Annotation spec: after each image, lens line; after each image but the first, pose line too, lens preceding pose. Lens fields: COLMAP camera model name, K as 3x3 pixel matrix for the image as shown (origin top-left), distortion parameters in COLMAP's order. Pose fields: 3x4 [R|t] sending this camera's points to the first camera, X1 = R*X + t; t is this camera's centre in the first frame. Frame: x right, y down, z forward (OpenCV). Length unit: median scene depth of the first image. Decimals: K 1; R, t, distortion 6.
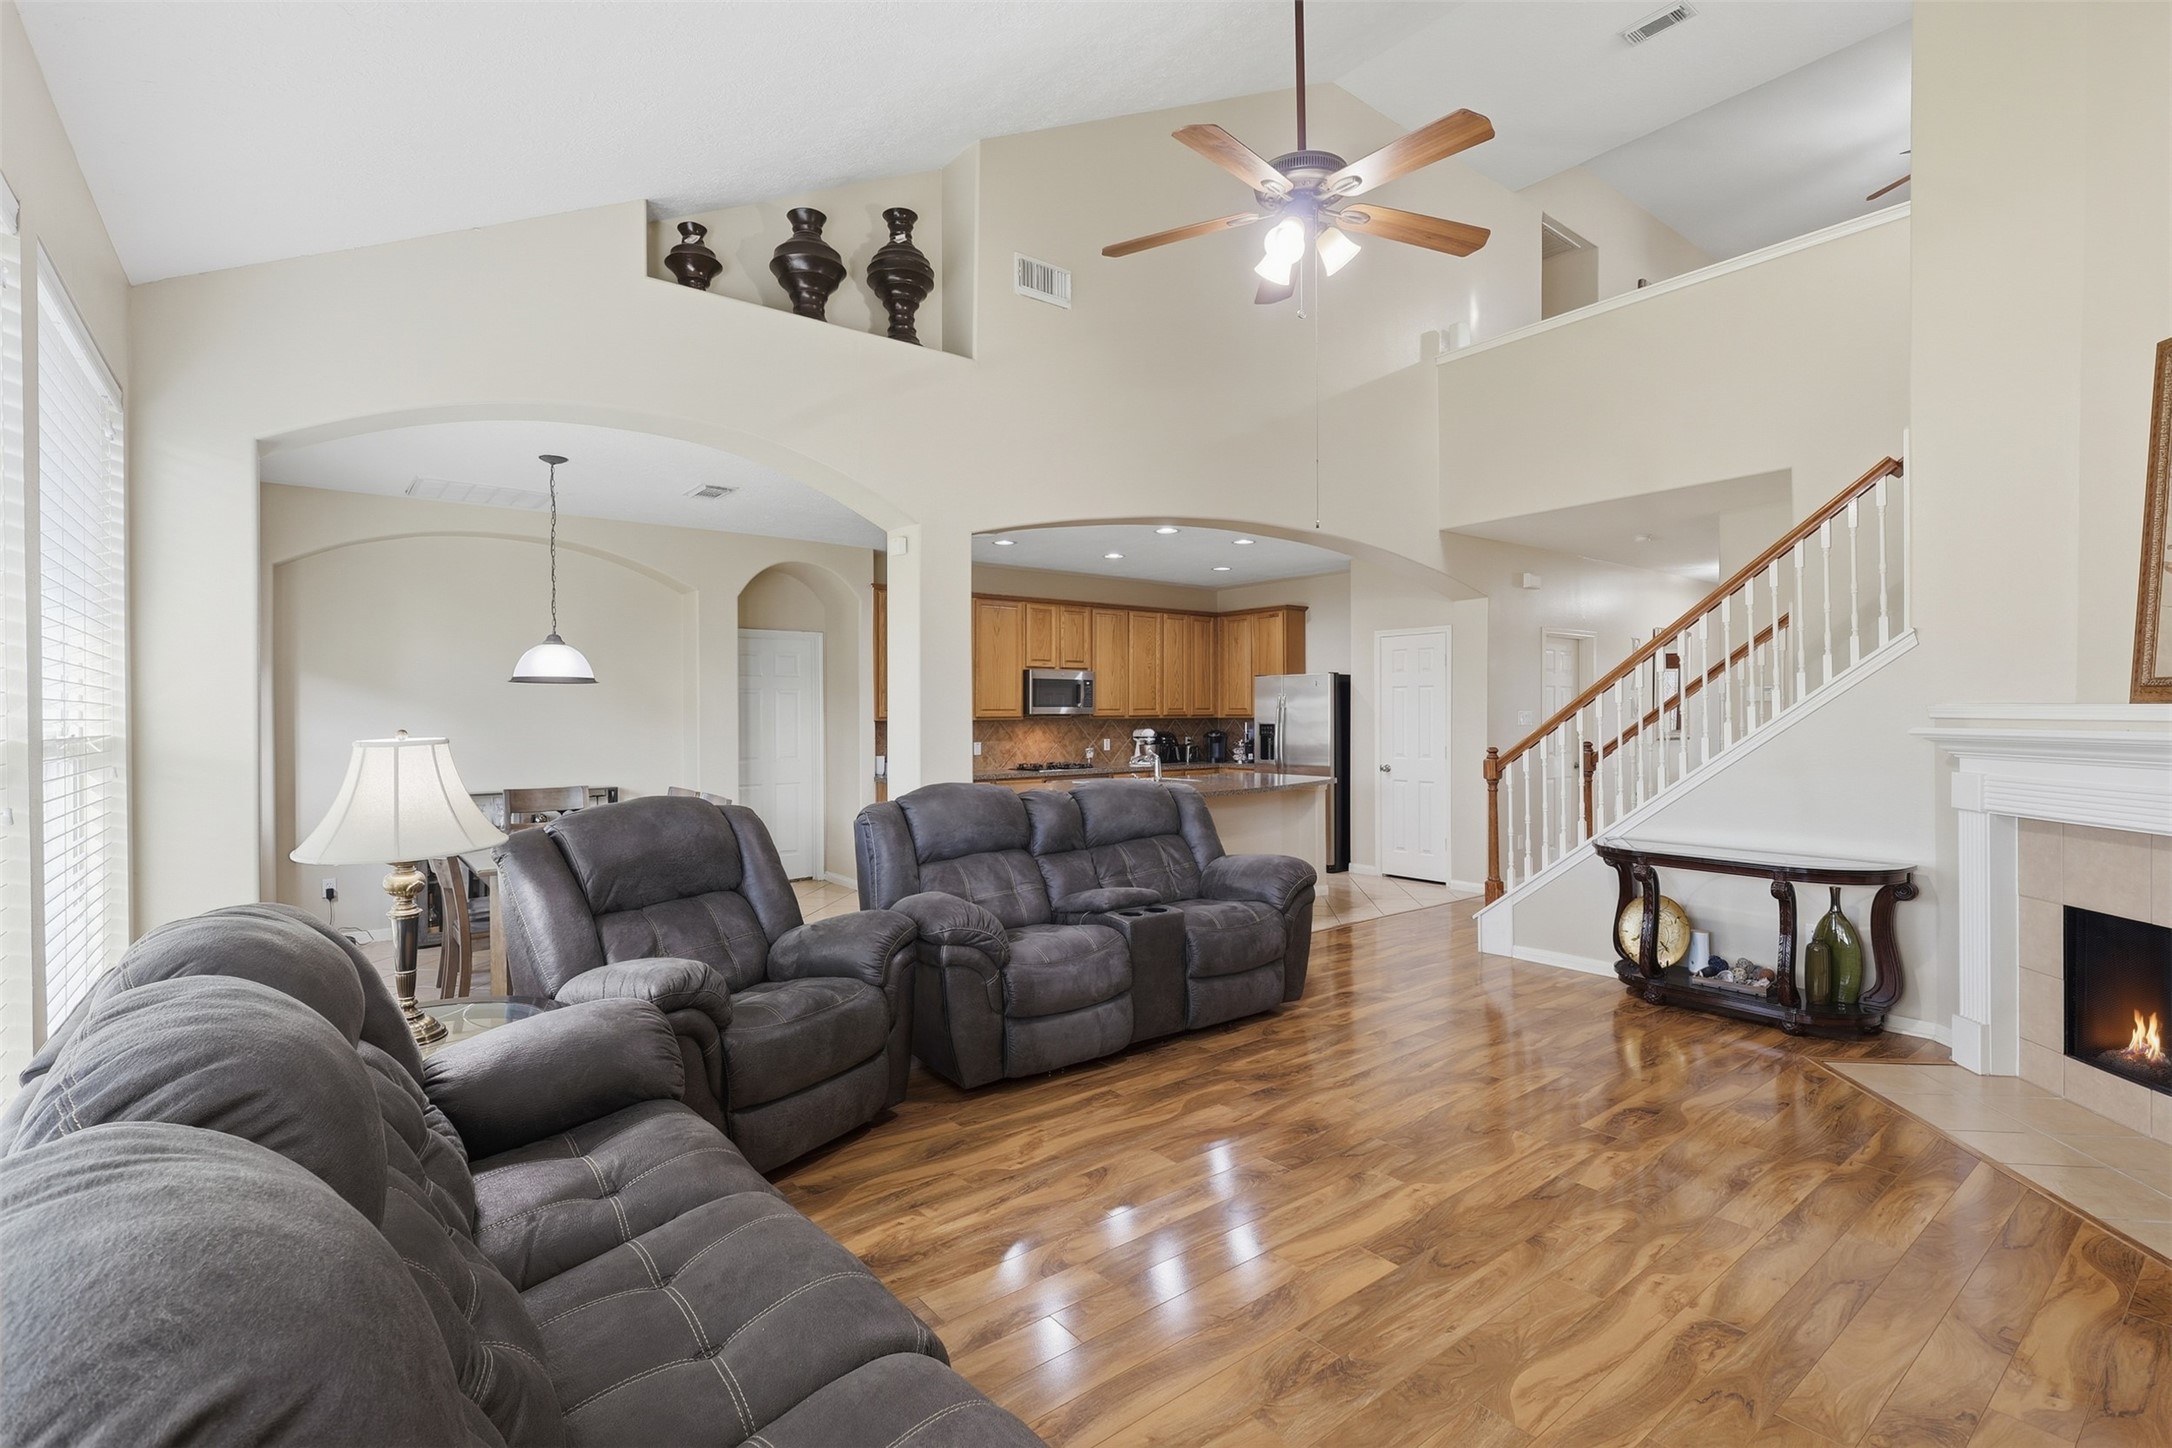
lens RADIAL K [[997.8, 0, 1082.6], [0, 997.8, 715.3], [0, 0, 1]] dist [0.003319, -0.000784]
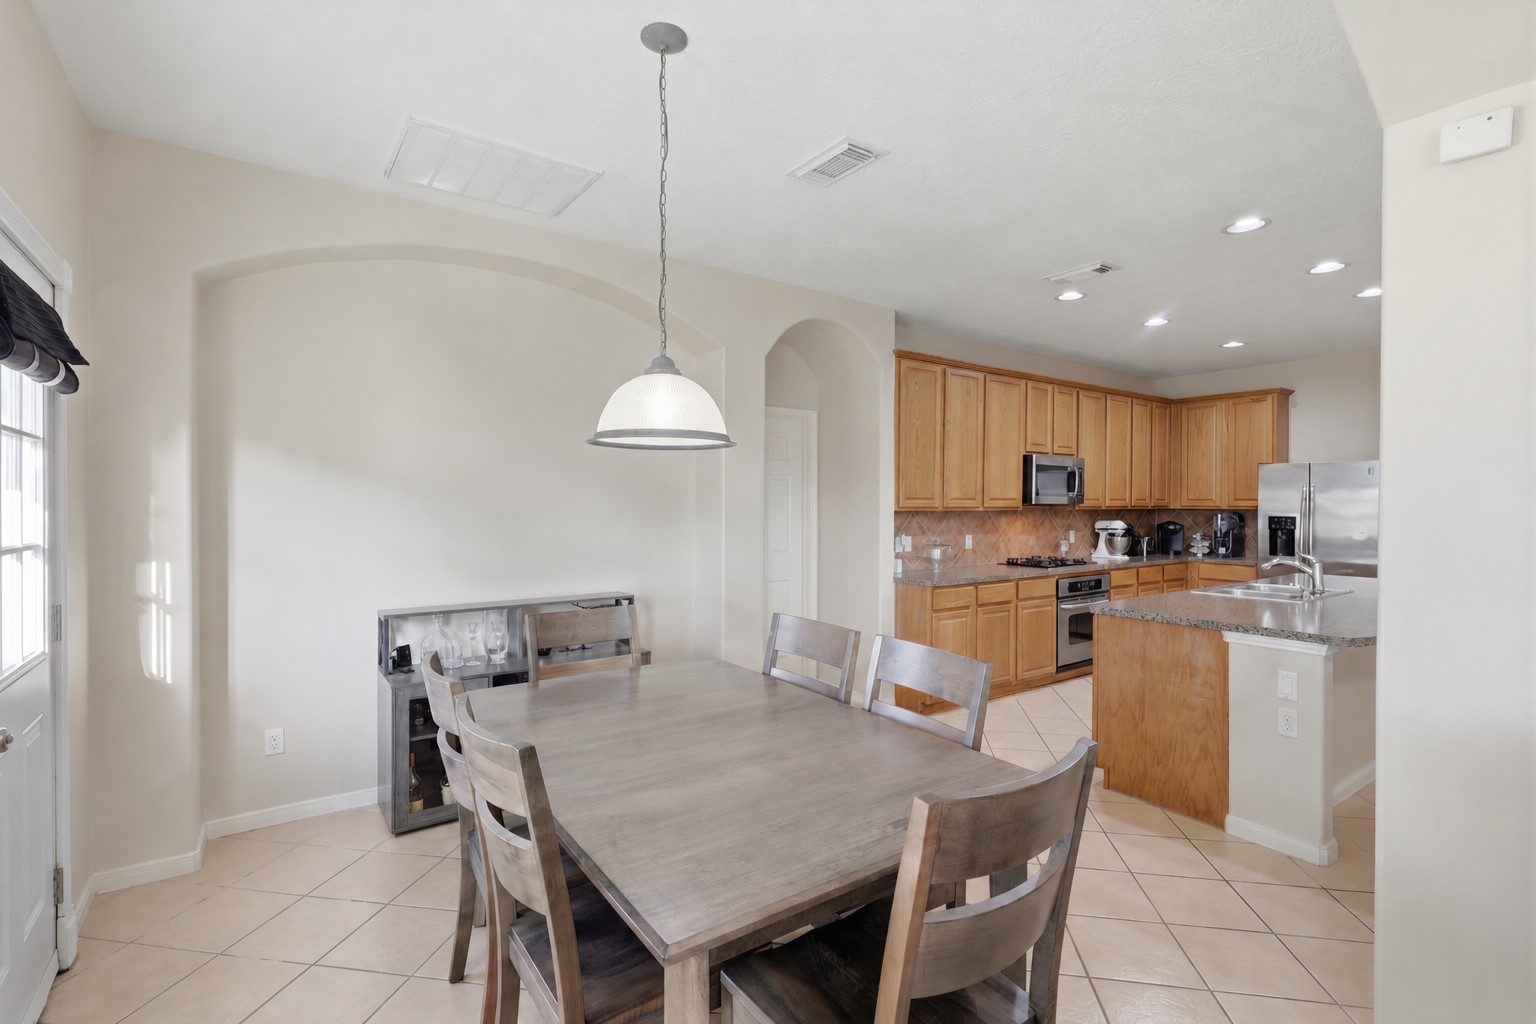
lens RADIAL K [[705.6, 0, 770.2], [0, 705.6, 512.0], [0, 0, 1]] dist [0.003319, -0.000784]
pose [[0.999453, 0.005116, -0.032661, -0.254546], [-0.004836, 0.999951, 0.008649, 0.001517], [0.032704, -0.008486, 0.999429, 0.336448]]
